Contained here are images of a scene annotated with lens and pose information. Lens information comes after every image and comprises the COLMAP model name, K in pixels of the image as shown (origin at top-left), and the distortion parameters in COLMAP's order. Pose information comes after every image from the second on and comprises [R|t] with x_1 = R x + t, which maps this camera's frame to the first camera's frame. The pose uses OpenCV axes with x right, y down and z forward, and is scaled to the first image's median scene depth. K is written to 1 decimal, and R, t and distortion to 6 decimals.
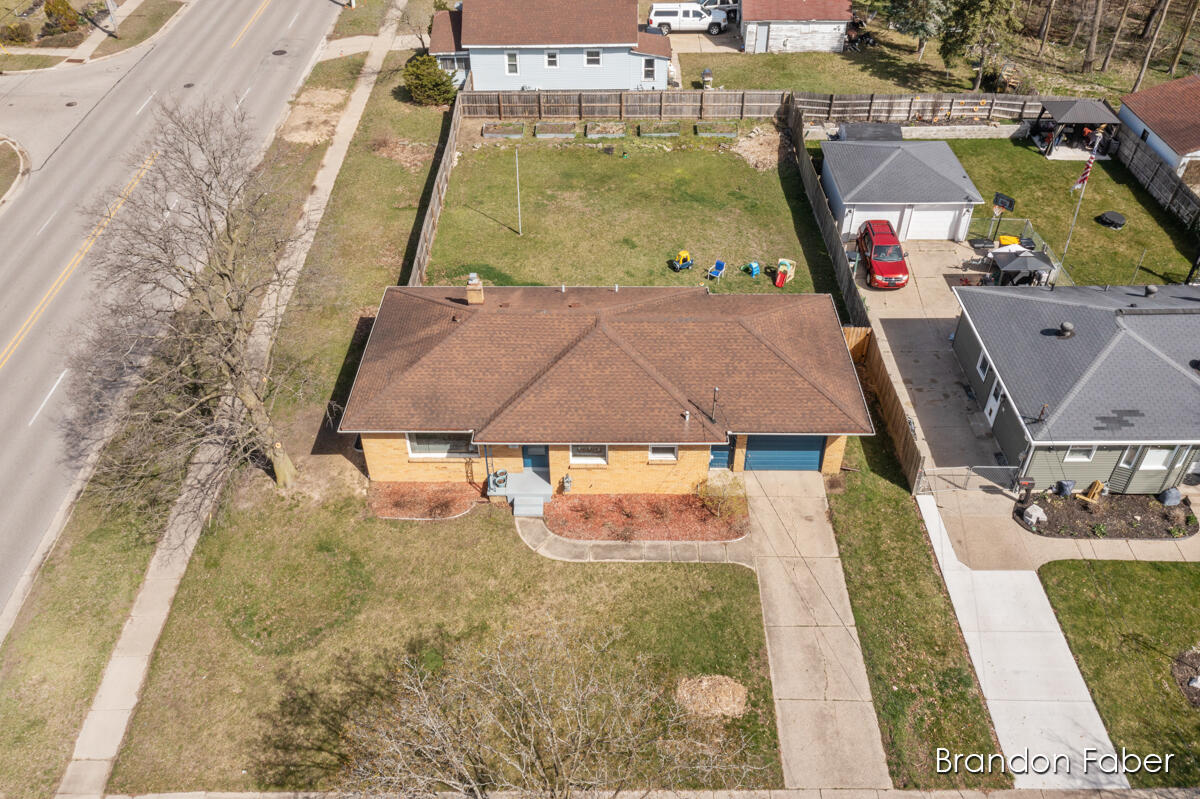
lens RADIAL K [[944.6, 0, 601.8], [0, 944.6, 405.2], [0, 0, 1]] dist [-0.000499, 0.010181]
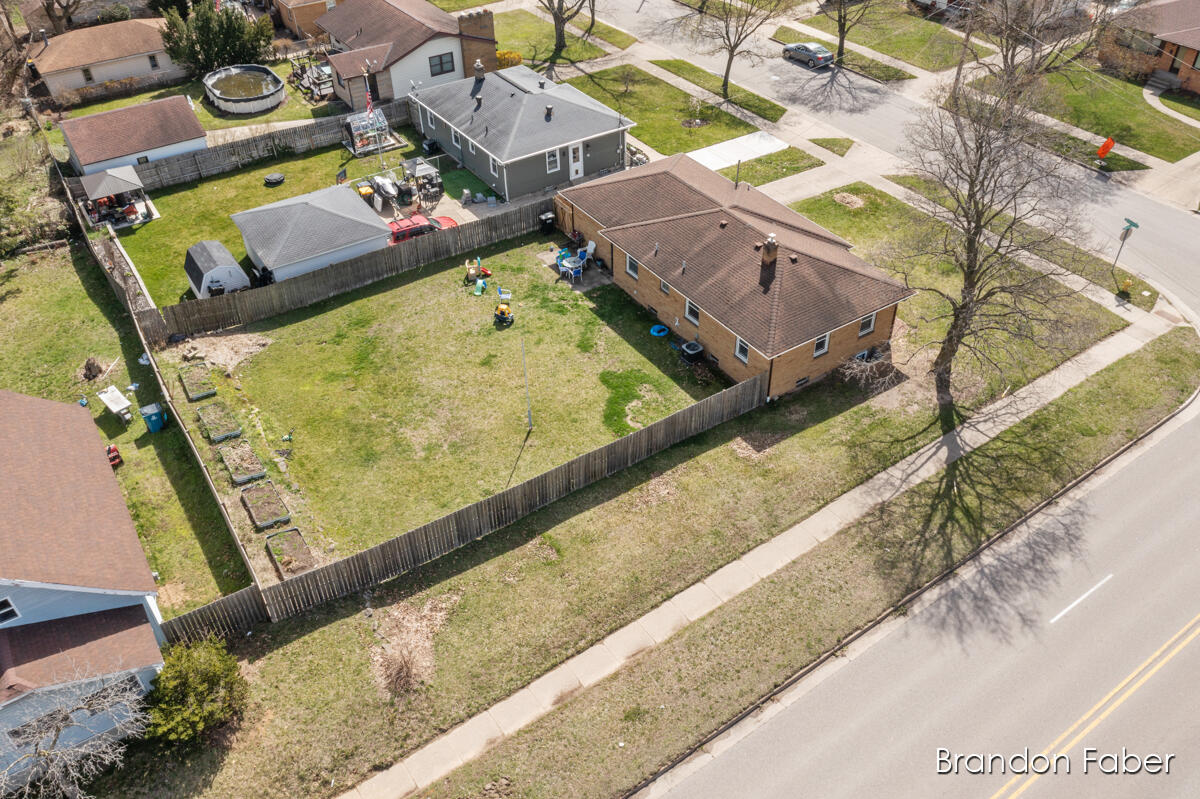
lens RADIAL K [[944.6, 0, 602.8], [0, 944.6, 400.7], [0, 0, 1]] dist [-0.000499, 0.010181]
pose [[-0.553781, -0.512891, 0.655949, -0.707258], [0.554507, 0.360520, 0.750032, -0.838505], [-0.621167, 0.779082, 0.084753, 0.915329]]
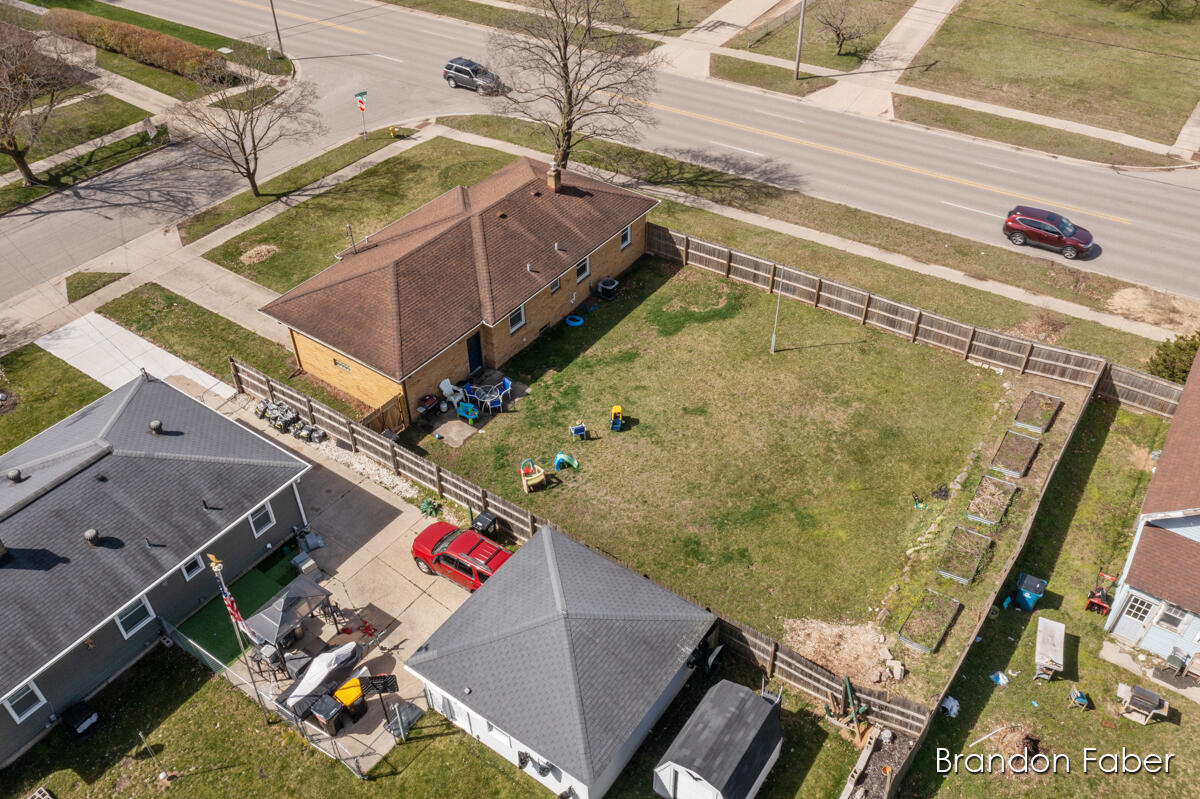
lens RADIAL K [[944.6, 0, 600.3], [0, 944.6, 395.8], [0, 0, 1]] dist [-0.000499, 0.010181]
pose [[-0.568412, 0.536805, -0.623496, 0.623206], [-0.523447, 0.348716, 0.777432, -0.822435], [0.634753, 0.768269, 0.082775, 0.900784]]
